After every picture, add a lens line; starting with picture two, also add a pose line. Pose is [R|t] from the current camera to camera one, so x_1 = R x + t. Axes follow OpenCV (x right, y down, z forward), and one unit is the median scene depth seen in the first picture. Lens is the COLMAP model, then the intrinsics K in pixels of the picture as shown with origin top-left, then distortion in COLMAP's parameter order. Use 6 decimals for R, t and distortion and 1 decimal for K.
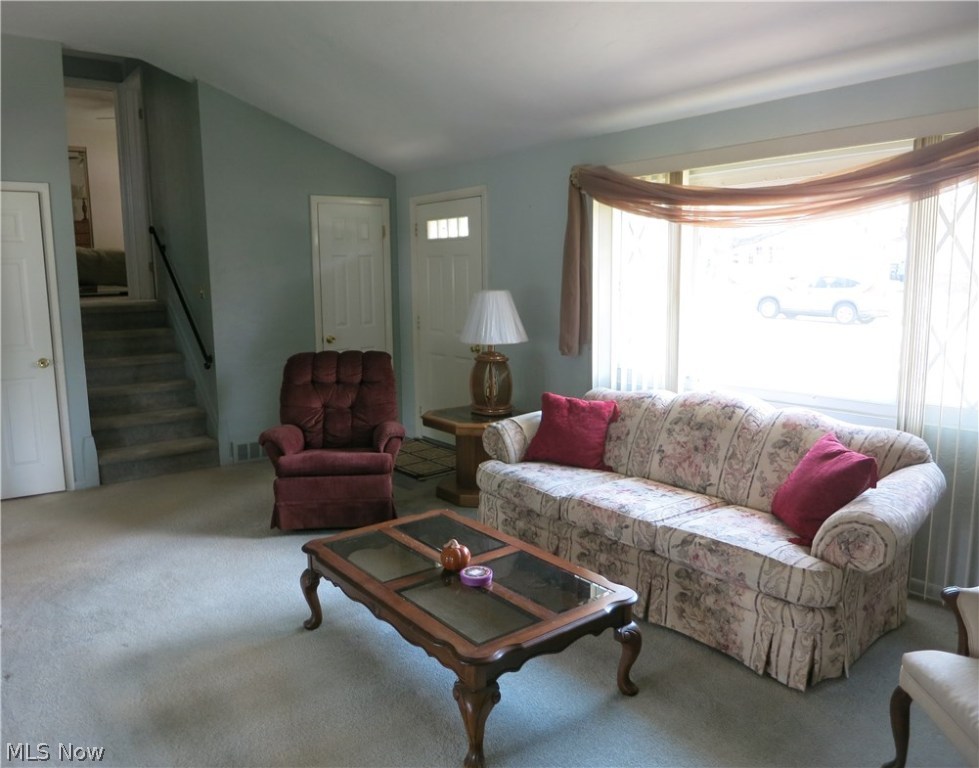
lens RADIAL K [[724.1, 0, 452.0], [0, 724.1, 366.2], [0, 0, 1]] dist [0.001219, 0.001126]
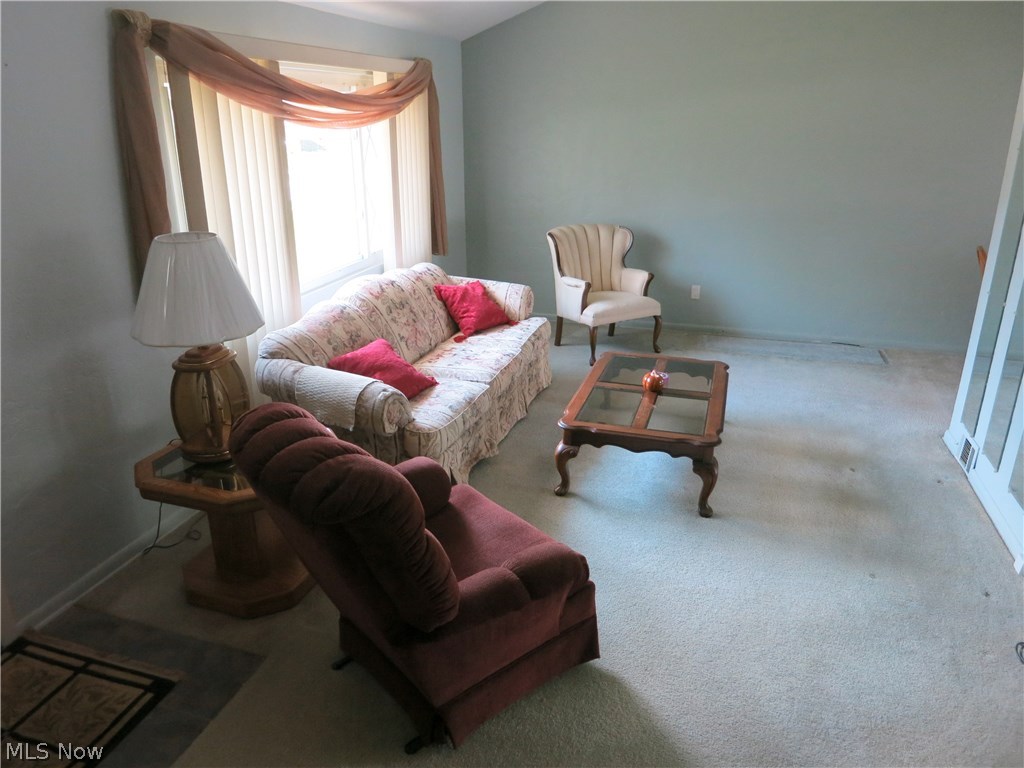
lens RADIAL K [[723.4, 0, 512.0], [0, 723.4, 384.0], [0, 0, 1]] dist [-0.044374, 0.002353]
pose [[-0.601968, -0.256371, 0.756247, -0.689915], [0.114777, 0.909446, 0.399668, -0.249840], [-0.790229, 0.327387, -0.518031, 1.513893]]
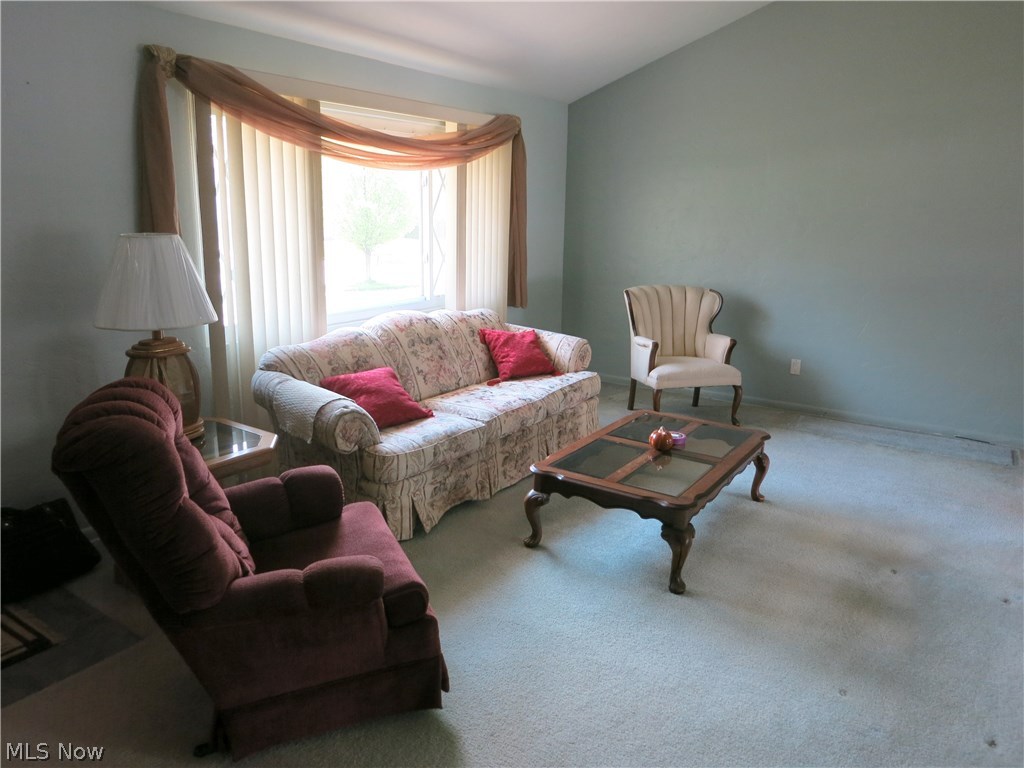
lens RADIAL K [[726.0, 0, 512.0], [0, 726.0, 384.0], [0, 0, 1]] dist [-0.039129, -0.004111]
pose [[-0.350643, -0.207624, 0.913204, -0.803764], [0.106192, 0.960011, 0.259040, -0.141758], [-0.930469, 0.187805, -0.314574, 1.264398]]
